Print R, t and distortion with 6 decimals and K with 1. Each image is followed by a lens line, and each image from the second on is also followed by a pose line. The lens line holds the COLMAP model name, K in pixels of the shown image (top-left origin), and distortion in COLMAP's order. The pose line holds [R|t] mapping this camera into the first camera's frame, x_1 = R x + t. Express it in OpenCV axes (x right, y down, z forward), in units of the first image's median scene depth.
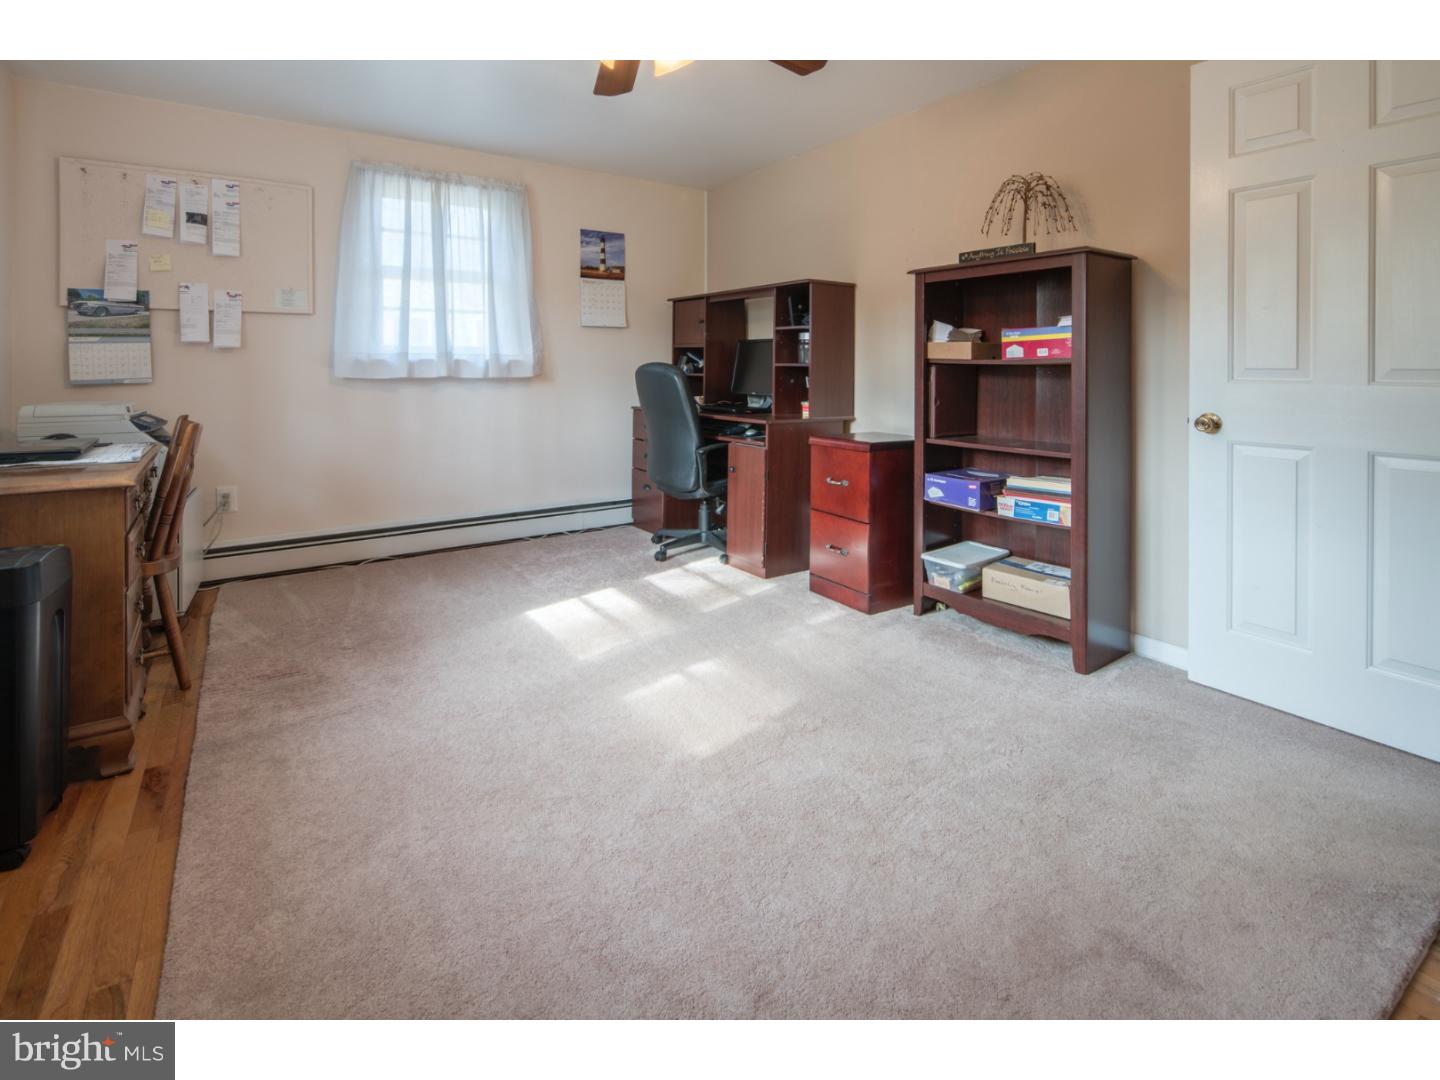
lens RADIAL K [[688.0, 0, 720.0], [0, 688.0, 540.0], [0, 0, 1]] dist [0.024524, 0.000099]
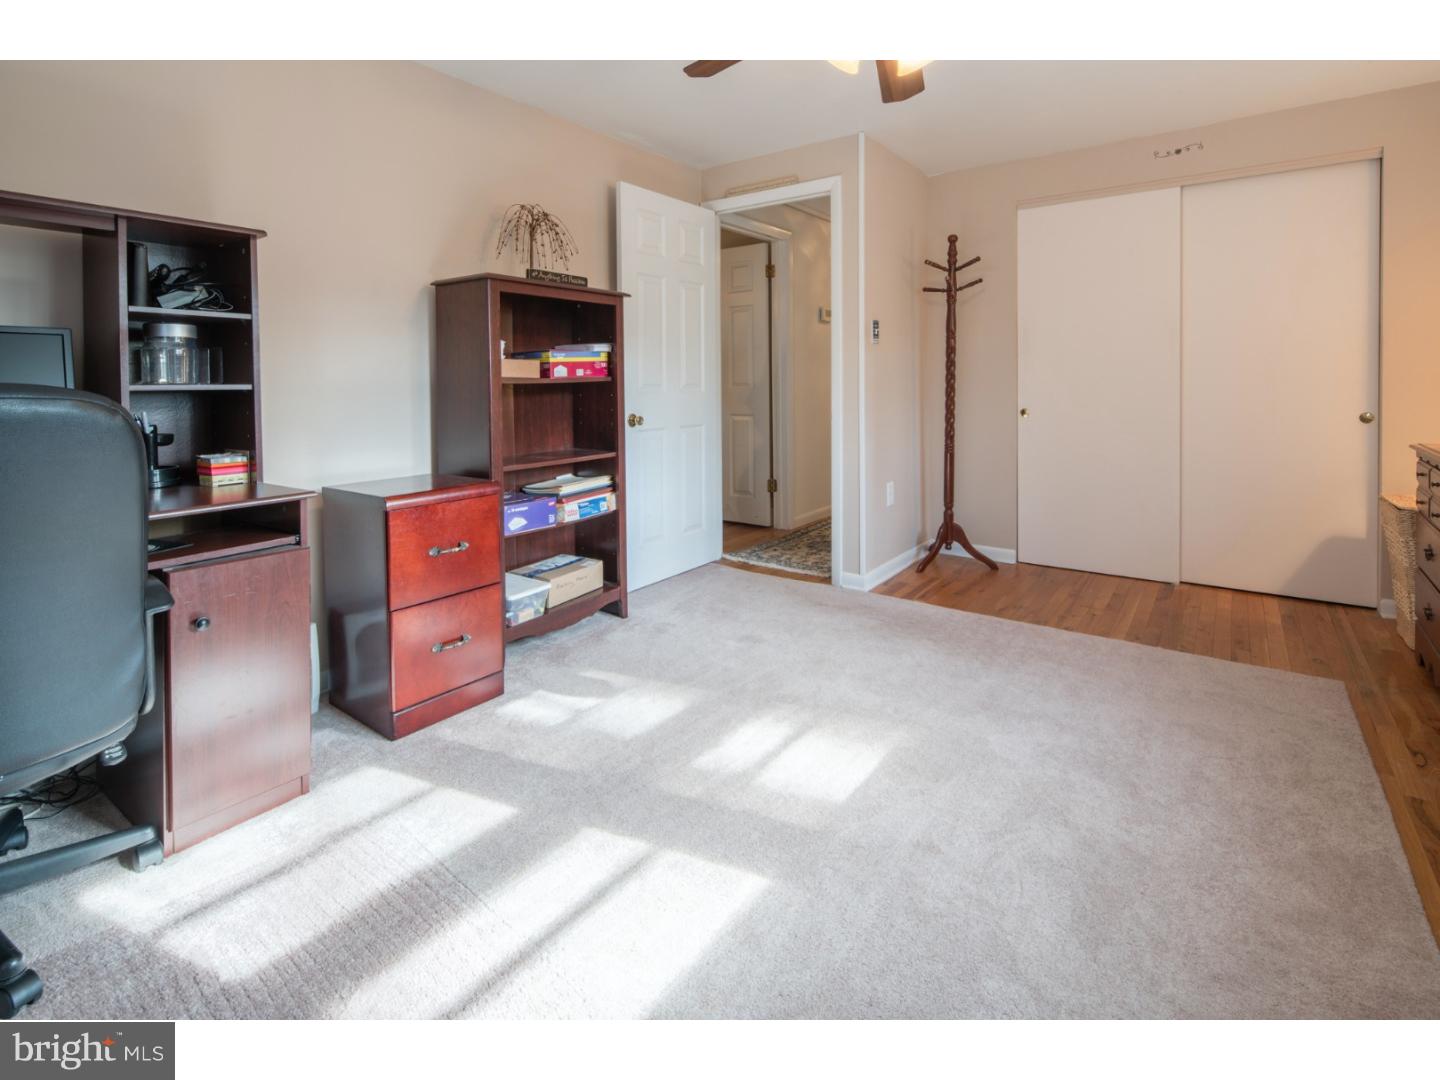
lens RADIAL K [[688.0, 0, 720.0], [0, 688.0, 540.0], [0, 0, 1]] dist [0.024524, 0.000099]
pose [[-0.329930, -0.213056, 0.919649, -0.712117], [0.244370, 0.921716, 0.301204, -0.294550], [-0.911828, 0.324111, -0.252037, 1.135758]]
